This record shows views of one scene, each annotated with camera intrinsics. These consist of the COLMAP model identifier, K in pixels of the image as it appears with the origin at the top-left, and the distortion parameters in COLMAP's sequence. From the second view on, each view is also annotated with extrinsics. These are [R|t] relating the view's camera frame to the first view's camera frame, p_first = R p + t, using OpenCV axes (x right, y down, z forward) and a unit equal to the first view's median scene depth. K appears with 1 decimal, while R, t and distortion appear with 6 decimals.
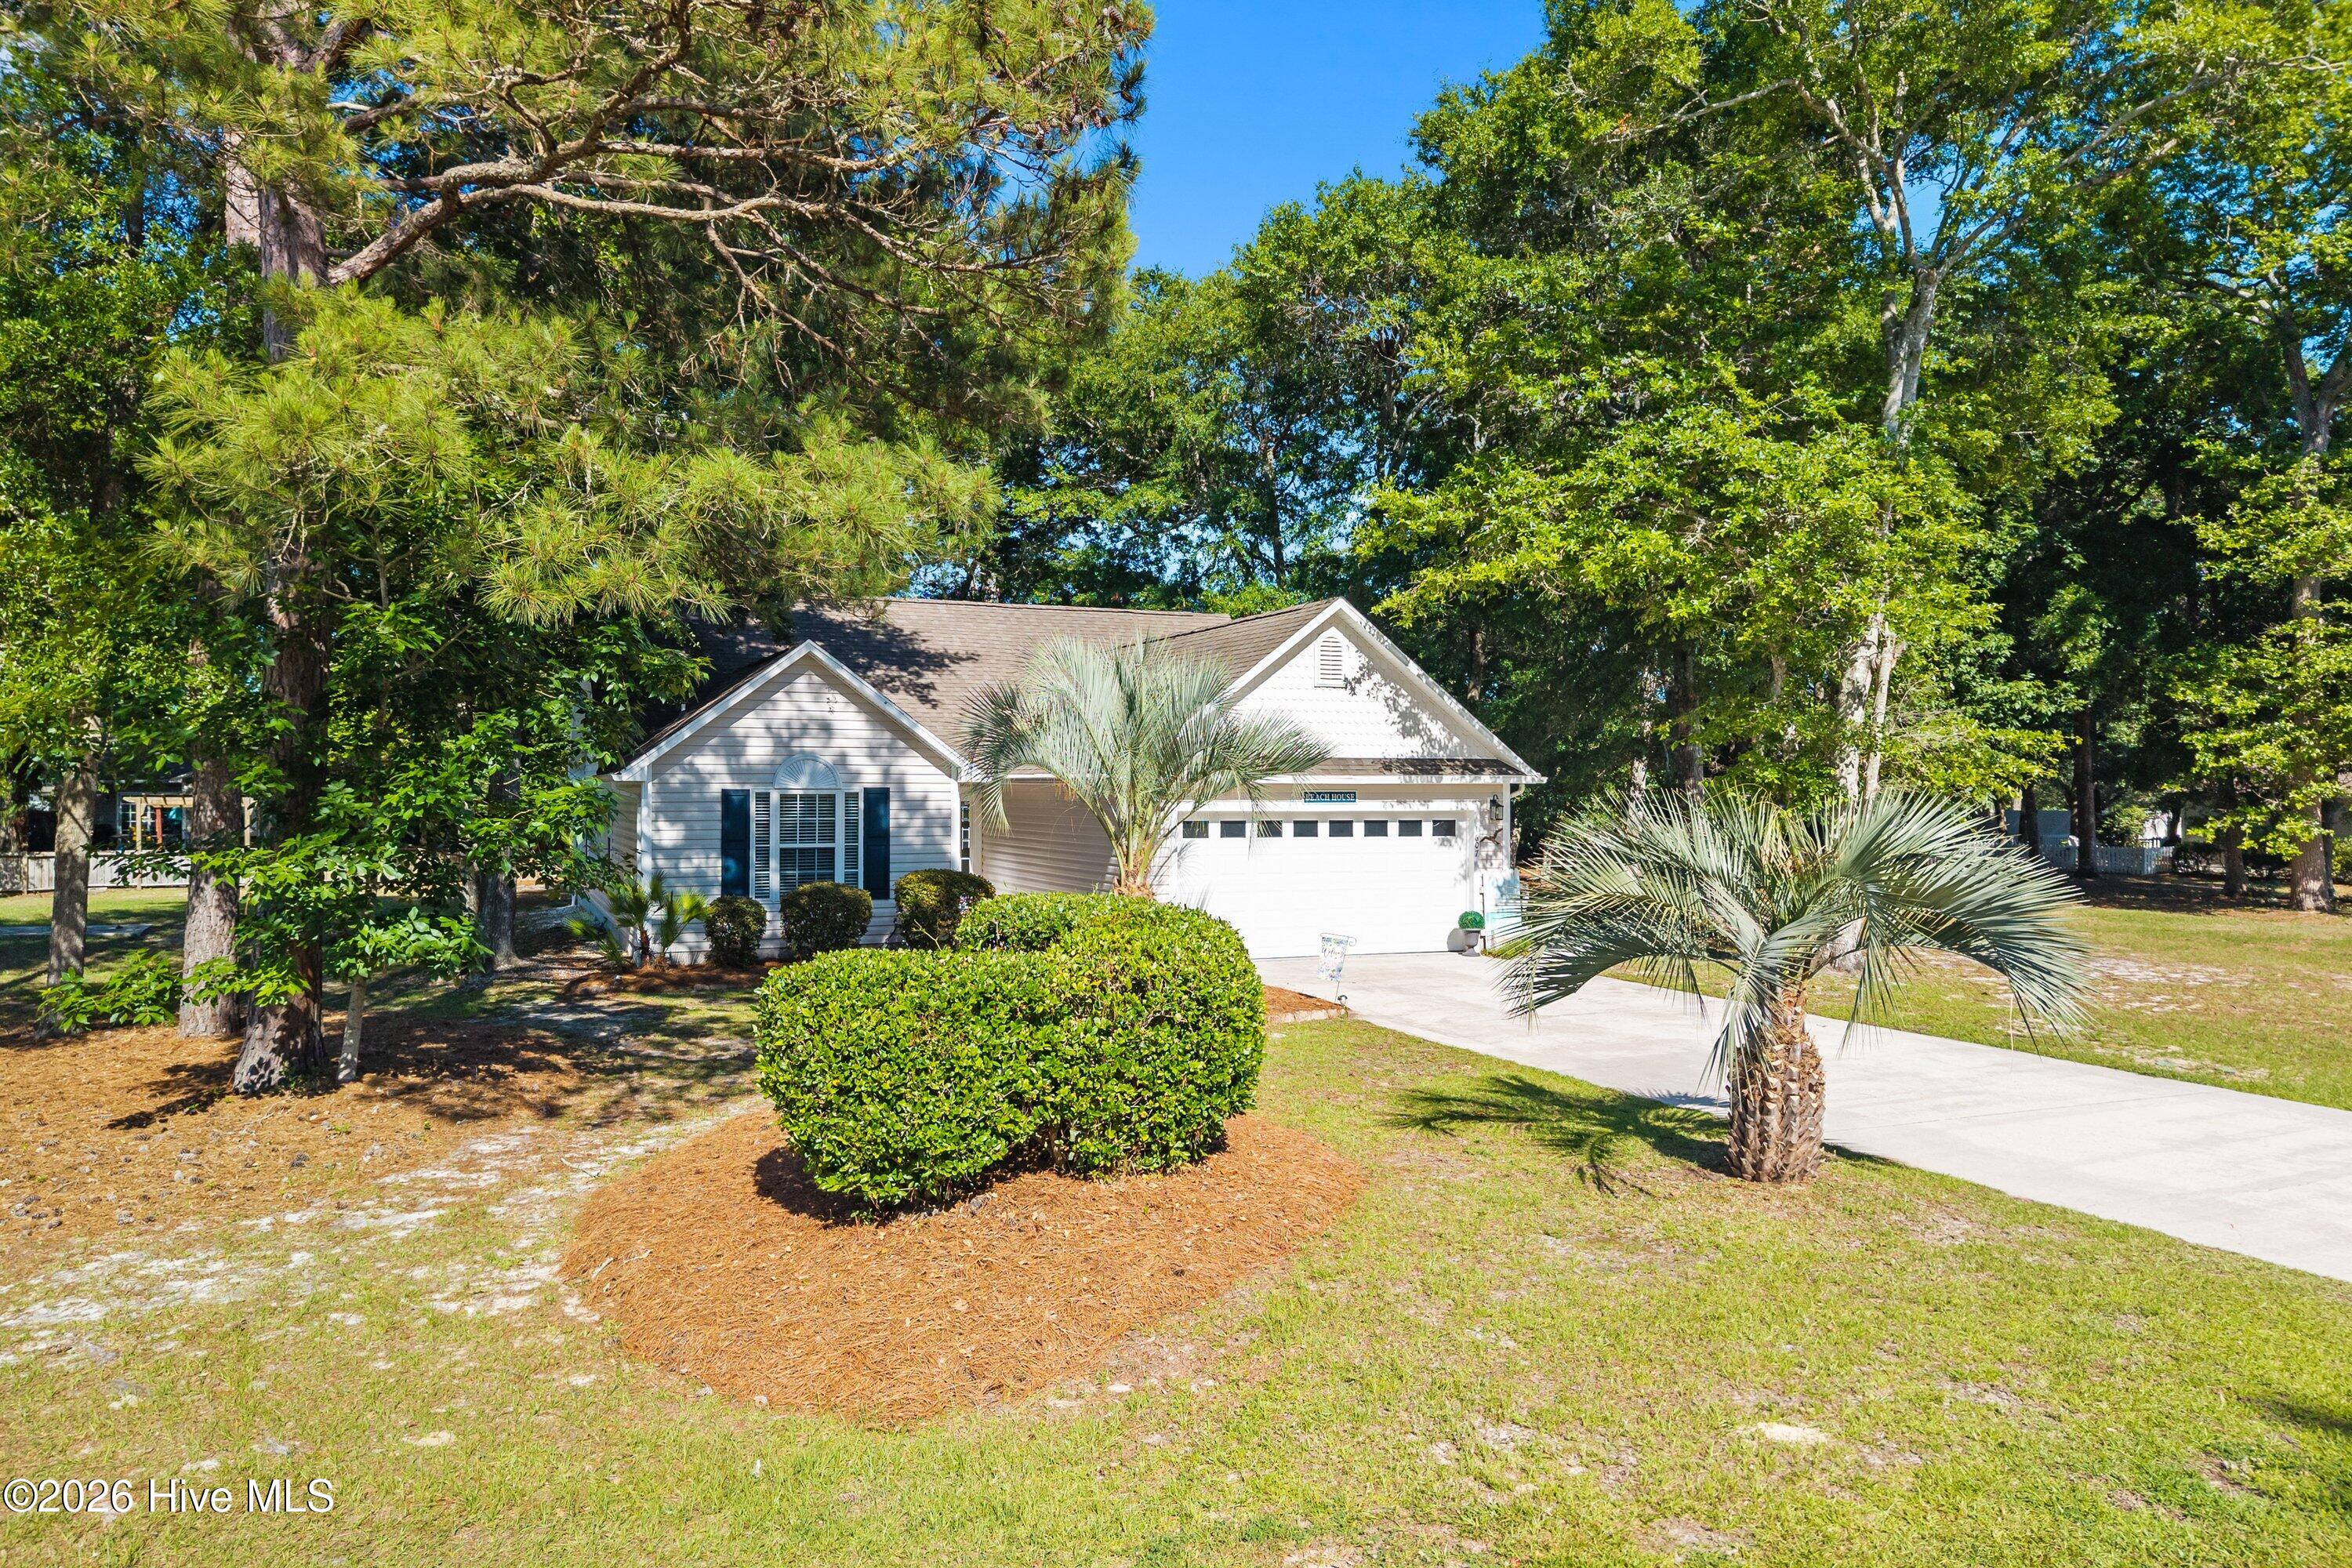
lens RADIAL K [[1572.1, 0, 1176.0], [0, 1572.1, 784.0], [0, 0, 1]] dist [0.084375, -0.140633]
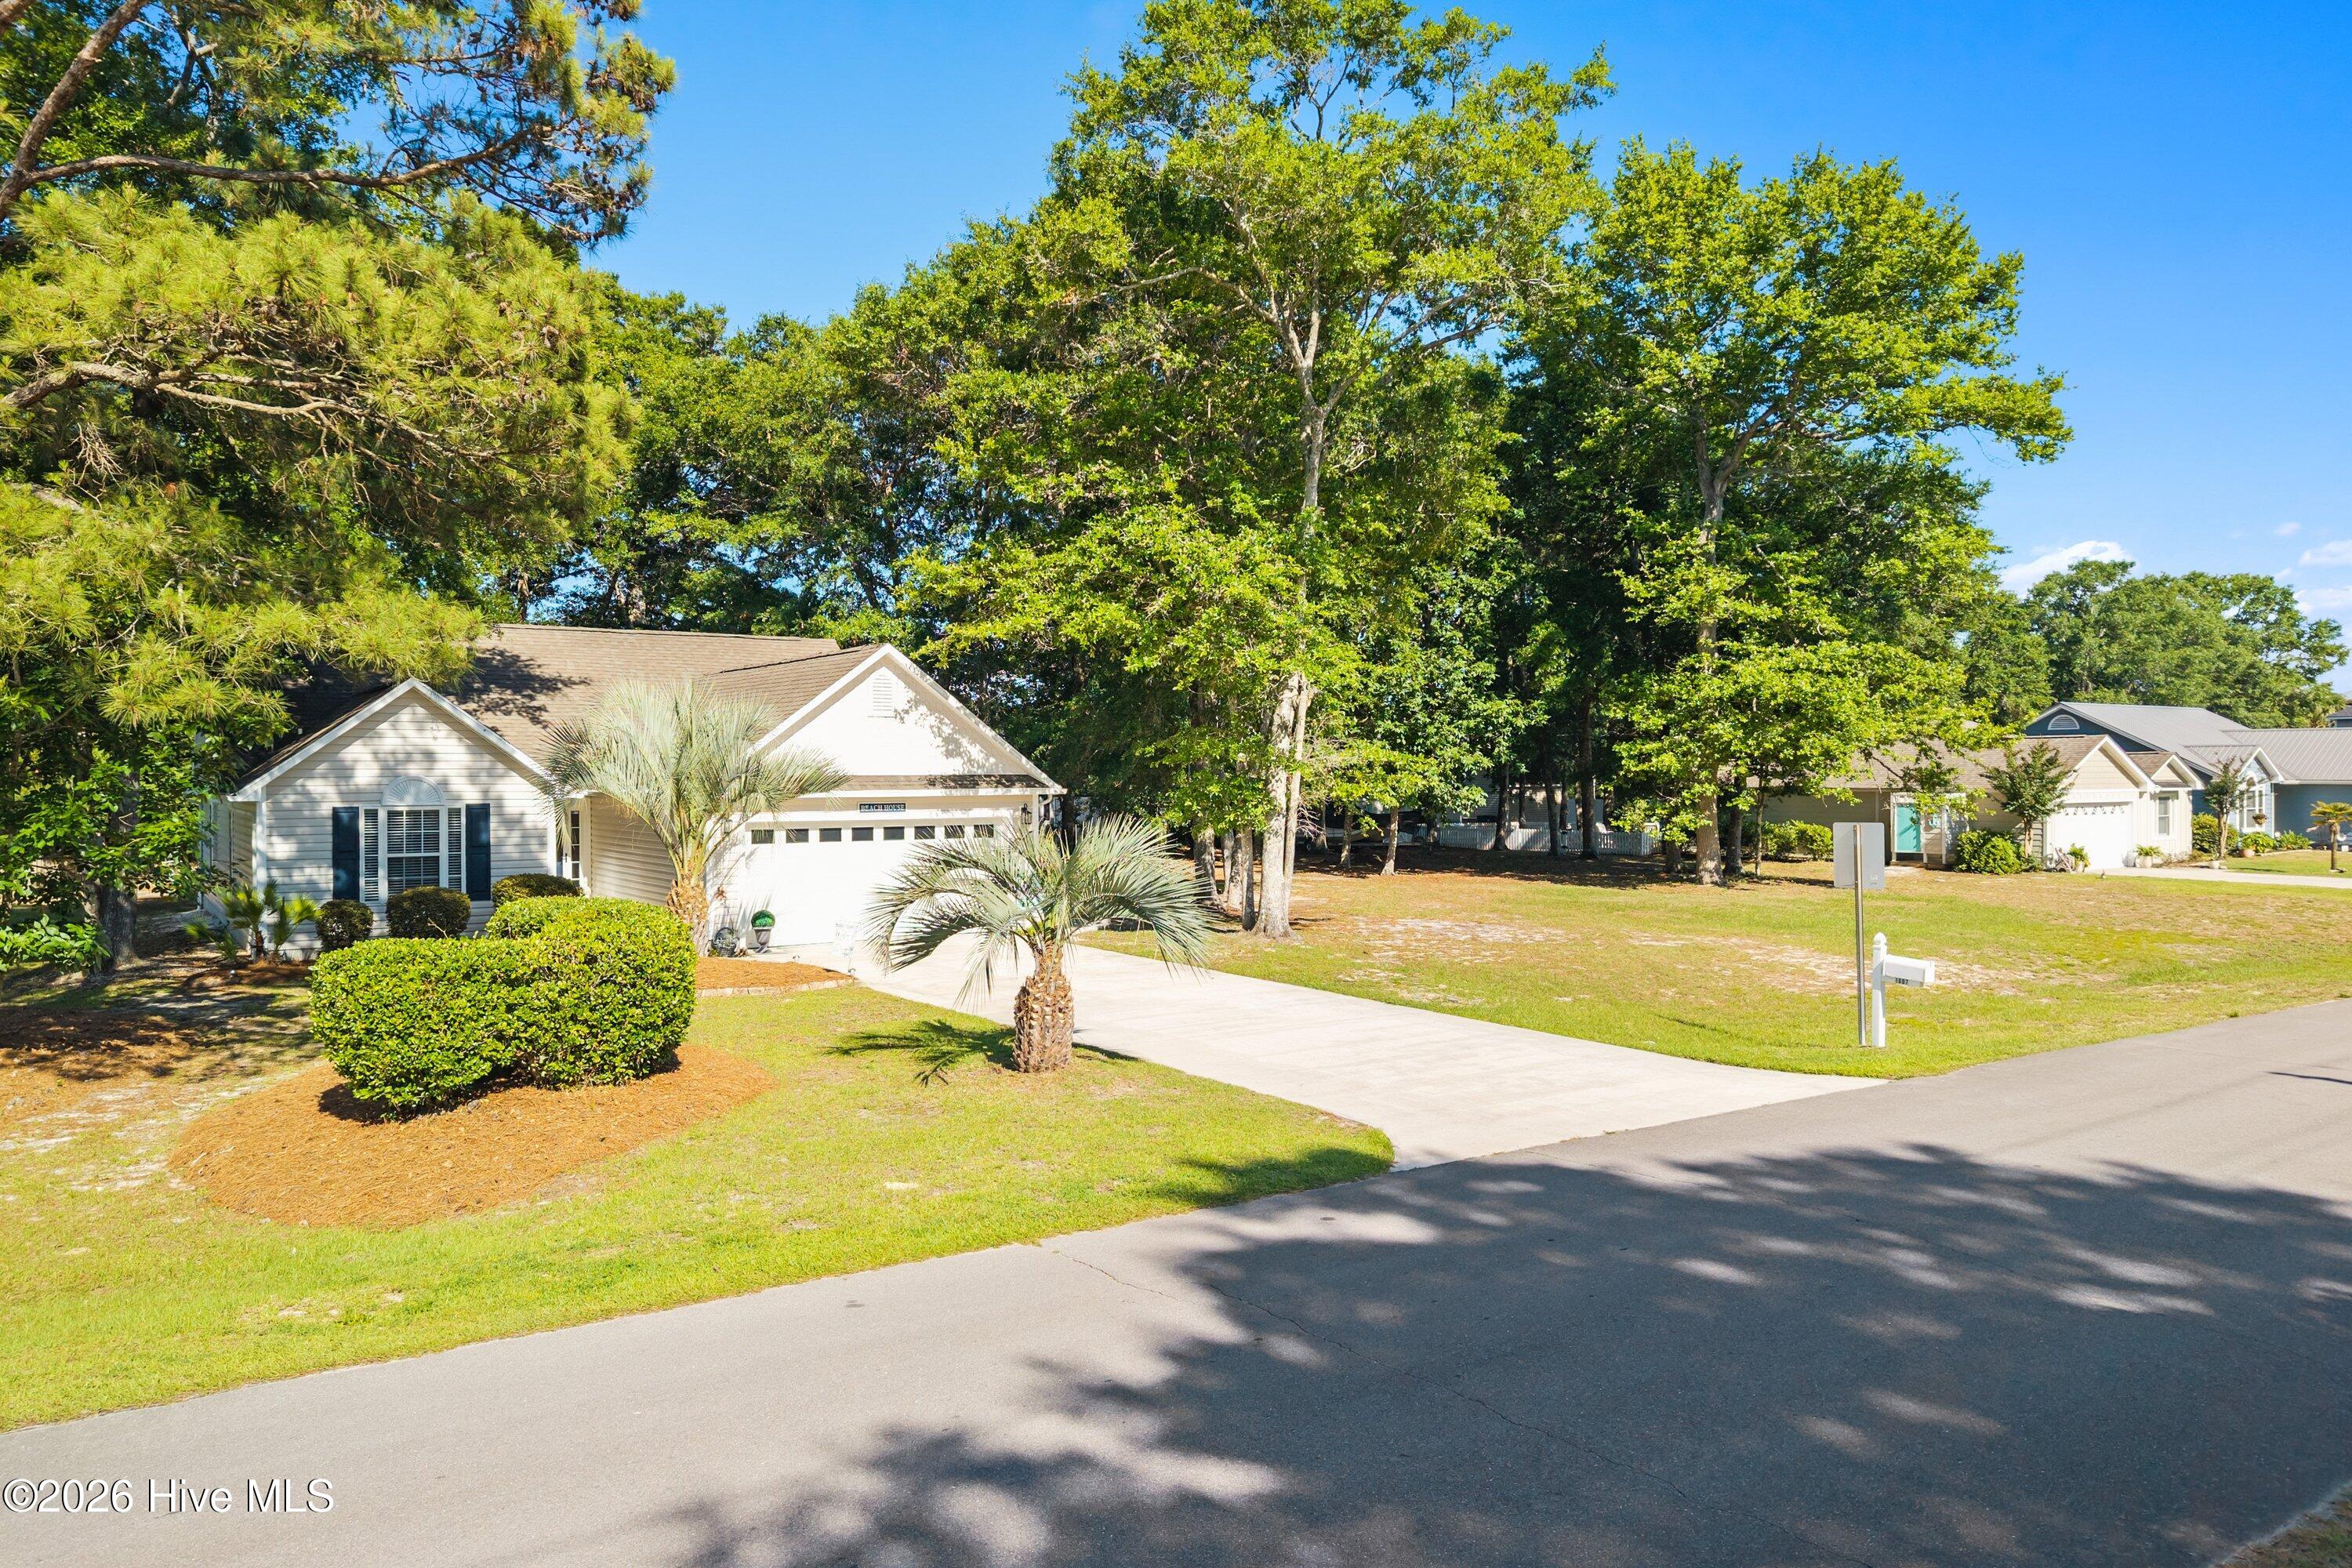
lens RADIAL K [[1572.1, 0, 1176.0], [0, 1572.1, 784.0], [0, 0, 1]] dist [0.084375, -0.140633]
pose [[0.983113, -0.007306, 0.182855, 0.105336], [0.005813, 0.999945, 0.008702, -0.020804], [-0.182908, -0.007492, 0.983101, -0.249416]]
